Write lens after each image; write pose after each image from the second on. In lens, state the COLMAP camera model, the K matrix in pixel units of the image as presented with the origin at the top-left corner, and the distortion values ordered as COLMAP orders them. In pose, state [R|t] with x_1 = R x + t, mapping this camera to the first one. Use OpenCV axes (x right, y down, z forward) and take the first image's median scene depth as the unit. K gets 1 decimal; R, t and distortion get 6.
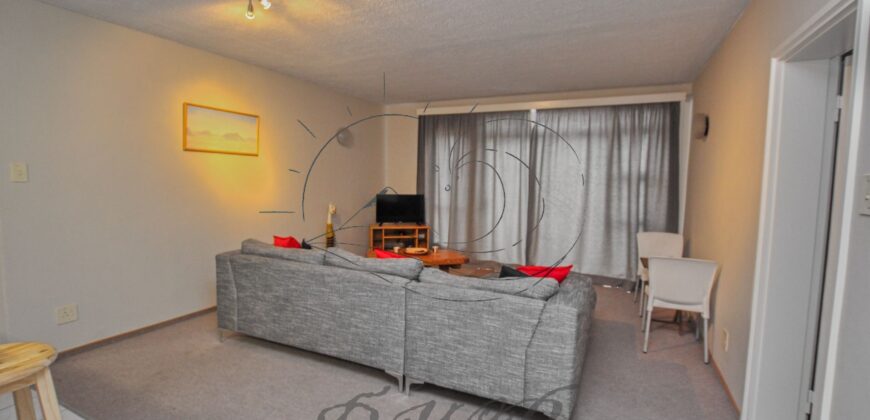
lens RADIAL K [[402.0, 0, 433.0], [0, 402.0, 211.0], [0, 0, 1]] dist [-0.036234, 0.006262]
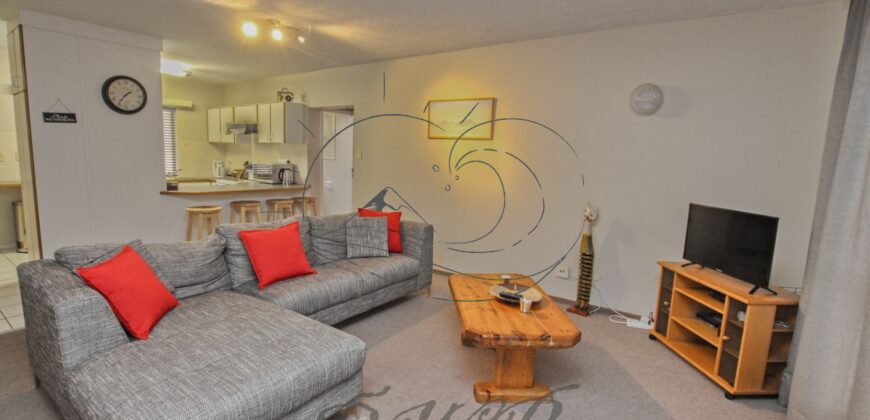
lens RADIAL K [[402.0, 0, 433.0], [0, 402.0, 211.0], [0, 0, 1]] dist [-0.036234, 0.006262]
pose [[-0.154023, 0.106306, -0.982332, 0.430232], [-0.121569, 0.984603, 0.125613, -0.058804], [0.980560, 0.138769, -0.138727, 0.808461]]
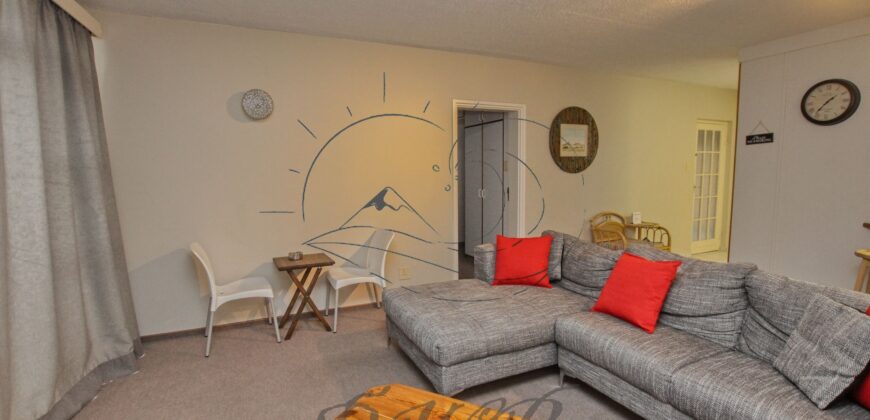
lens RADIAL K [[402.0, 0, 433.0], [0, 402.0, 211.0], [0, 0, 1]] dist [-0.036234, 0.006262]
pose [[-0.767191, -0.078315, 0.636619, -0.143941], [0.048894, 0.982490, 0.179785, -0.082516], [-0.639552, 0.169057, -0.749929, 0.988197]]
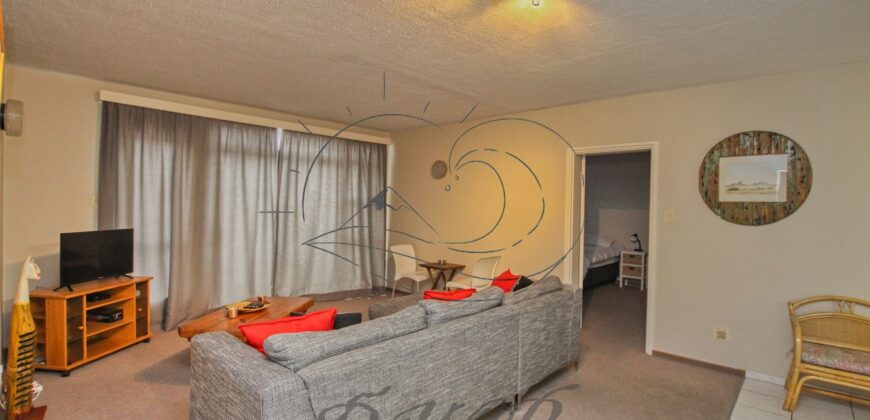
lens RADIAL K [[402.0, 0, 433.0], [0, 402.0, 211.0], [0, 0, 1]] dist [-0.036234, 0.006262]
pose [[0.300270, -0.025193, 0.953521, -0.528357], [0.062157, 0.998043, 0.006795, -0.047213], [-0.951827, 0.057228, 0.301248, 0.394980]]
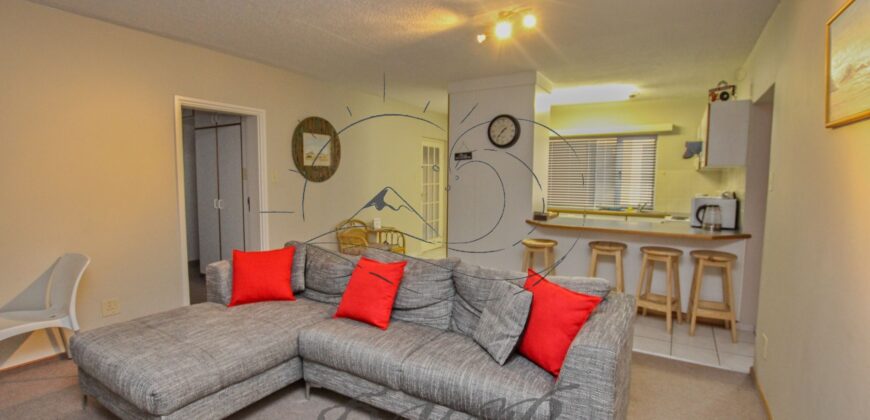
lens RADIAL K [[402.0, 0, 433.0], [0, 402.0, 211.0], [0, 0, 1]] dist [-0.036234, 0.006262]
pose [[-0.994795, -0.037583, 0.094709, -0.156591], [-0.021119, 0.985358, 0.169183, -0.084266], [-0.099681, 0.166302, -0.981024, 0.977254]]
